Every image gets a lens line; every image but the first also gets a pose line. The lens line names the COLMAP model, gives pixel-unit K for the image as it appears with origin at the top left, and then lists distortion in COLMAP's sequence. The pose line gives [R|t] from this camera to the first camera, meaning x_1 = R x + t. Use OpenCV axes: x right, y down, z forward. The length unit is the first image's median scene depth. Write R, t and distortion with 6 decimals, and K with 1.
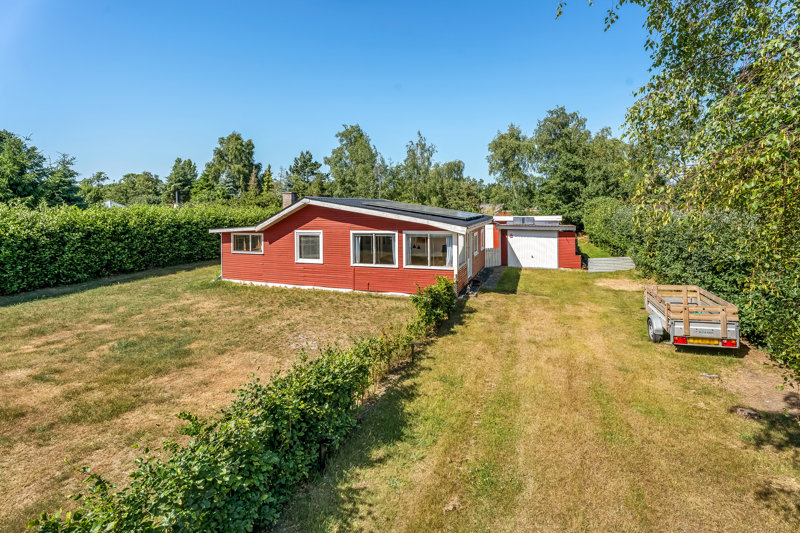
lens RADIAL K [[364.3, 0, 402.0], [0, 364.3, 264.5], [0, 0, 1]] dist [0.005841, -0.000665]
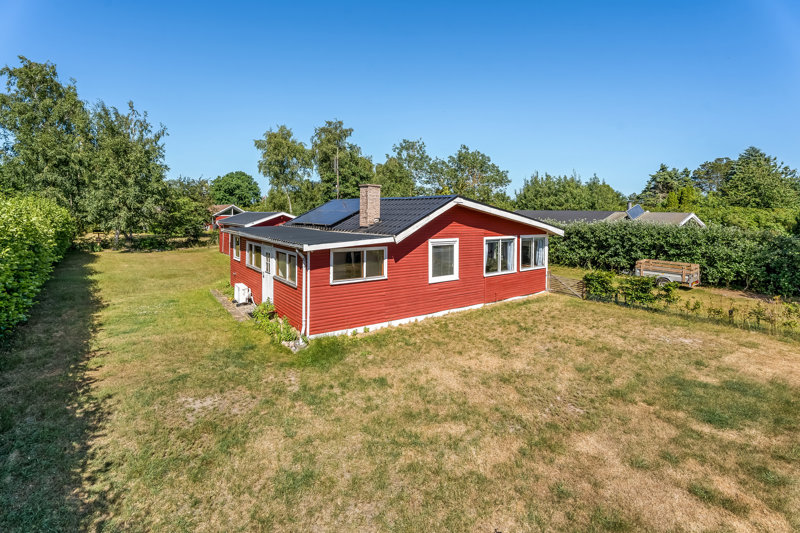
lens RADIAL K [[364.3, 0, 400.8], [0, 364.3, 265.3], [0, 0, 1]] dist [0.005841, -0.000665]
pose [[0.564370, -0.094662, 0.820077, -0.928978], [0.106218, 0.993473, 0.041579, -0.078920], [-0.818660, 0.063642, 0.570741, 0.632947]]
